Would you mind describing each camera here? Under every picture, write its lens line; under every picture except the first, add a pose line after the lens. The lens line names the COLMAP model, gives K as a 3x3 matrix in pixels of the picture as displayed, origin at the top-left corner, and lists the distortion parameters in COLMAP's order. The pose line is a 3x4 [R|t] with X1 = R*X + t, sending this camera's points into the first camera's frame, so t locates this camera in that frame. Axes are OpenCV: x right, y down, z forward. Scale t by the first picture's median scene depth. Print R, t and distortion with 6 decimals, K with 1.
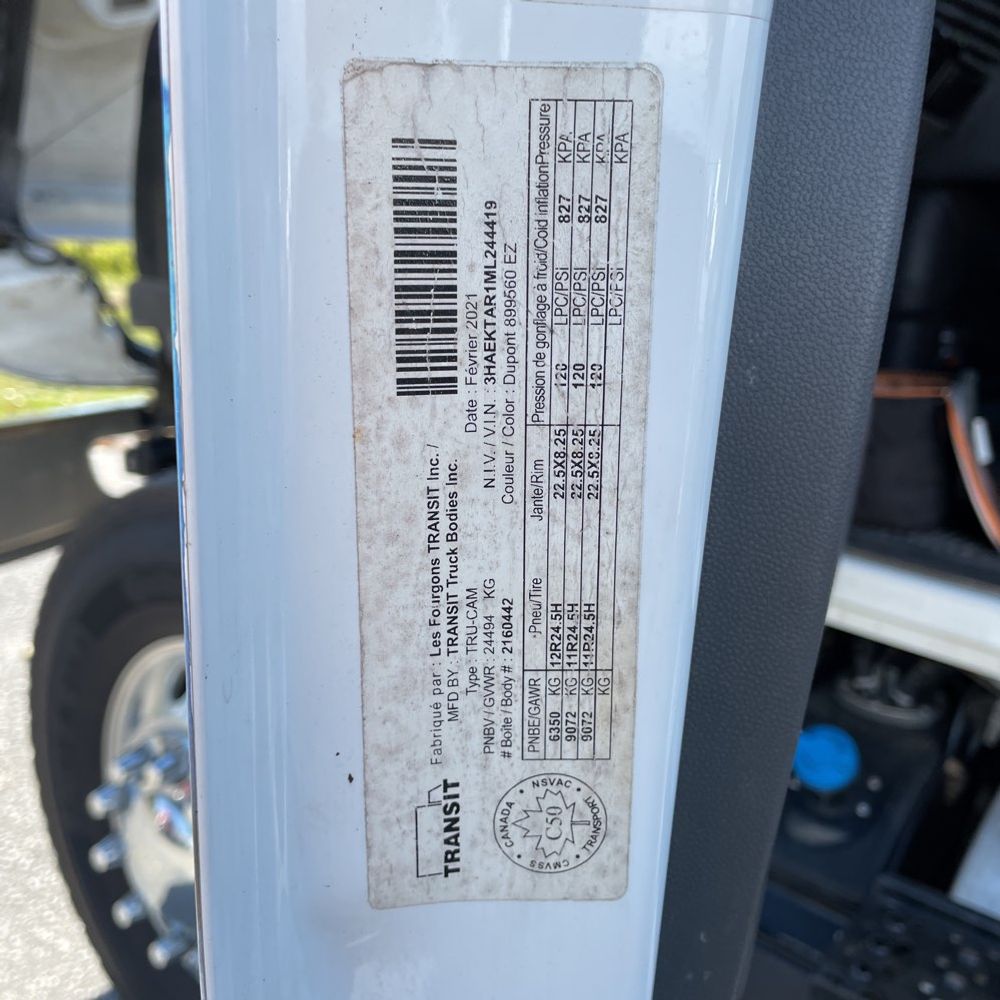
lens RADIAL K [[1002.0, 0, 512.8], [0, 1002.0, 512.3], [0, 0, 1]] dist [0.123831, -0.151644]
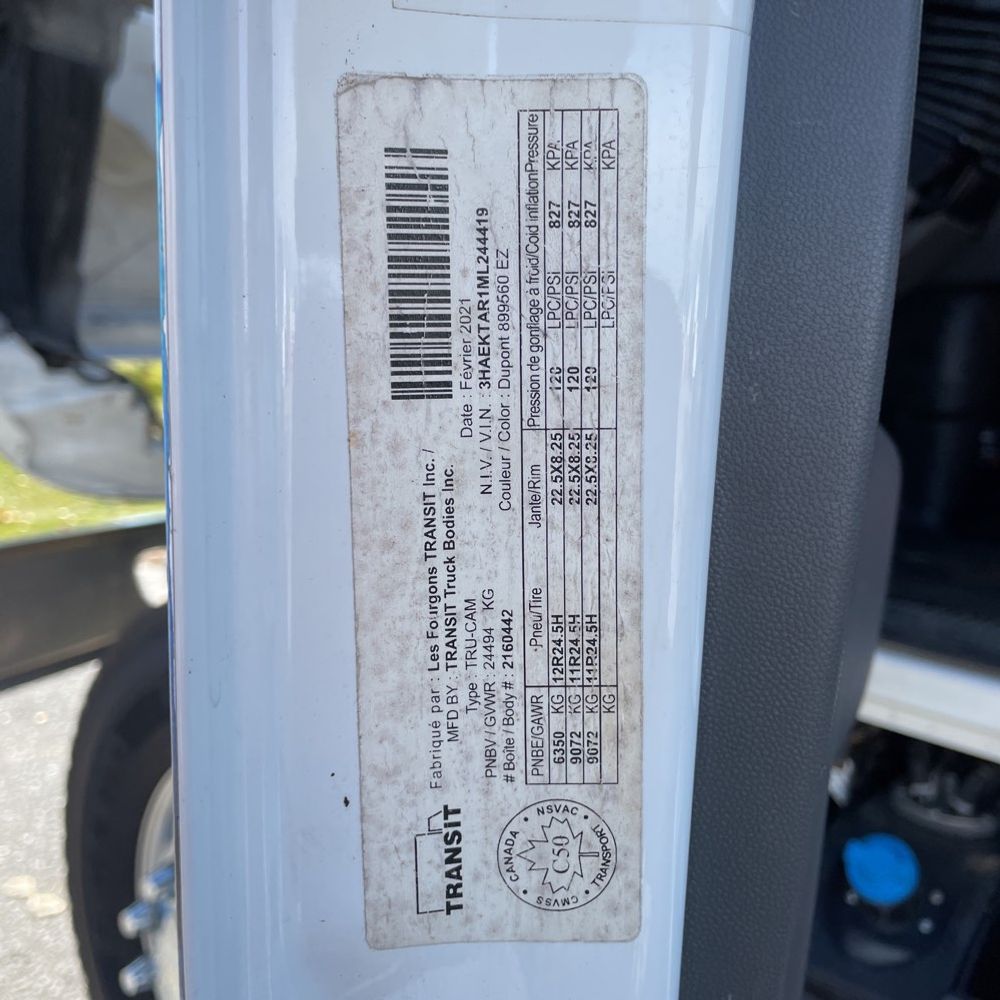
lens RADIAL K [[1002.0, 0, 512.8], [0, 1002.0, 512.3], [0, 0, 1]] dist [0.123831, -0.151644]
pose [[0.999017, -0.014402, -0.041921, 0.044137], [0.009328, 0.992876, -0.118789, 0.111197], [0.043333, 0.118282, 0.992034, 0.019320]]
